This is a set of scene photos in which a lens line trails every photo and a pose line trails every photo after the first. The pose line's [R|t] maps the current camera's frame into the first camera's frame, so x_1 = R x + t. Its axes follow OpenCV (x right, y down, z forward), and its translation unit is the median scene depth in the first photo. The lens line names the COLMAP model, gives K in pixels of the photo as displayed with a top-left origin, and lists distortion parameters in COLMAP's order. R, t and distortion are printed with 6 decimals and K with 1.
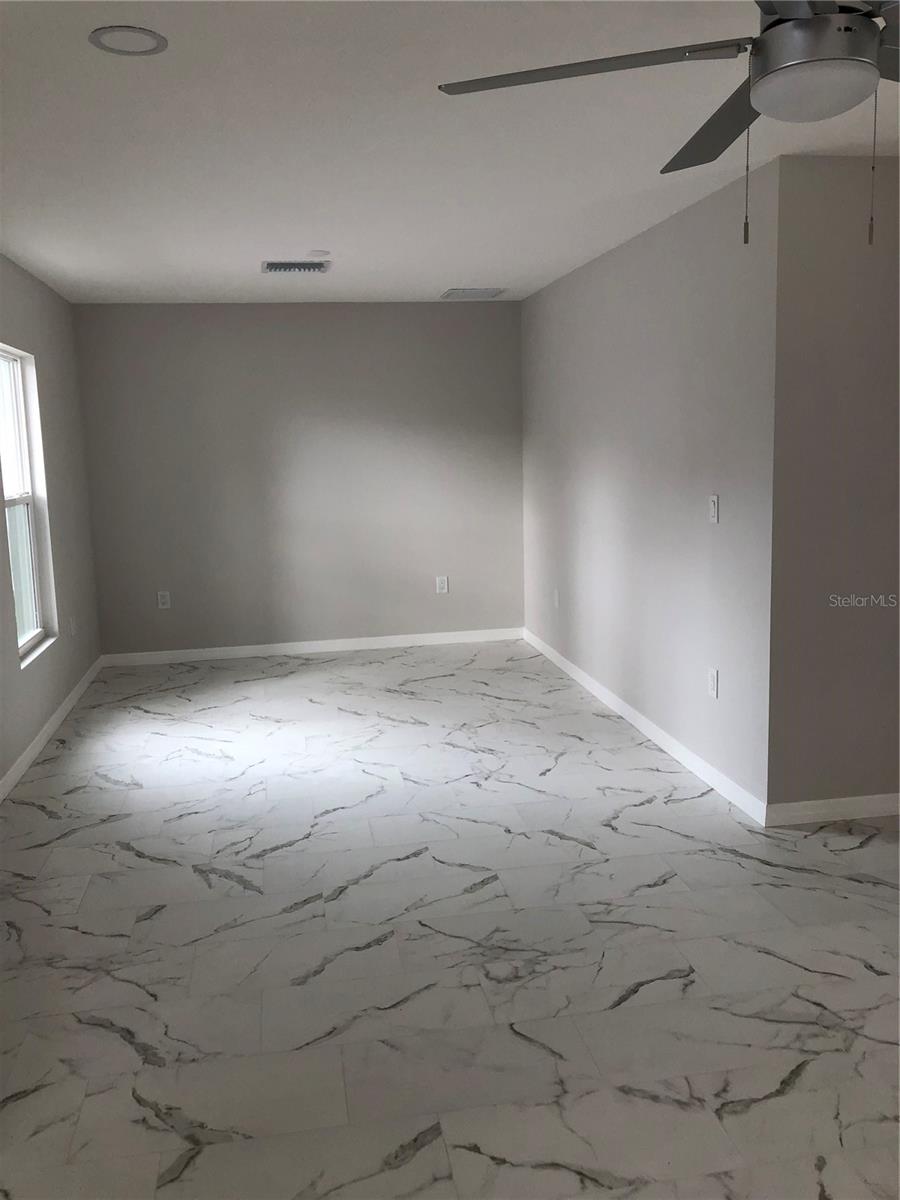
lens RADIAL K [[984.4, 0, 444.0], [0, 984.4, 573.9], [0, 0, 1]] dist [0.049272, -0.045123]
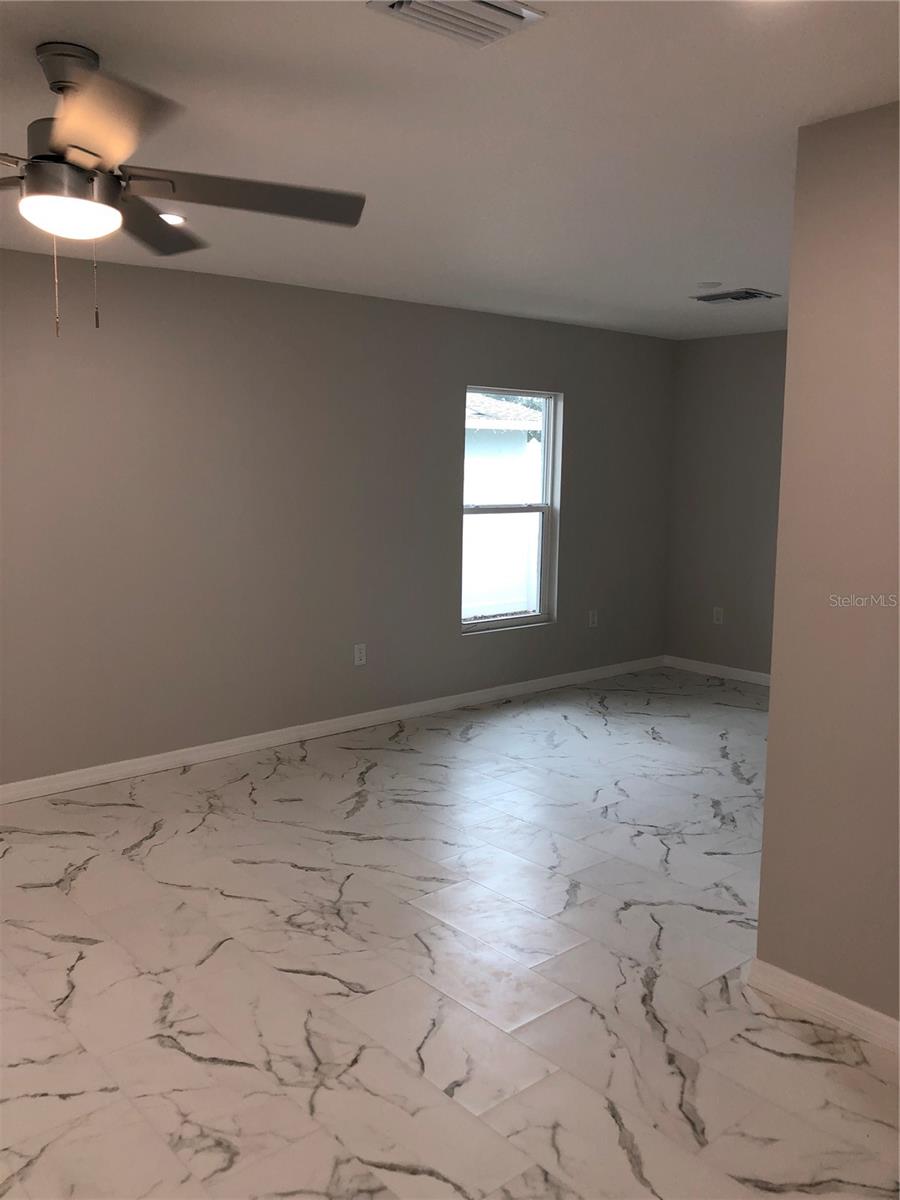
lens RADIAL K [[984.4, 0, 448.2], [0, 984.4, 593.7], [0, 0, 1]] dist [0.049272, -0.045123]
pose [[0.521188, 0.148583, -0.840408, 0.889774], [-0.142450, 0.986060, 0.085992, -0.092602], [0.841469, 0.074899, 0.535088, 0.387528]]
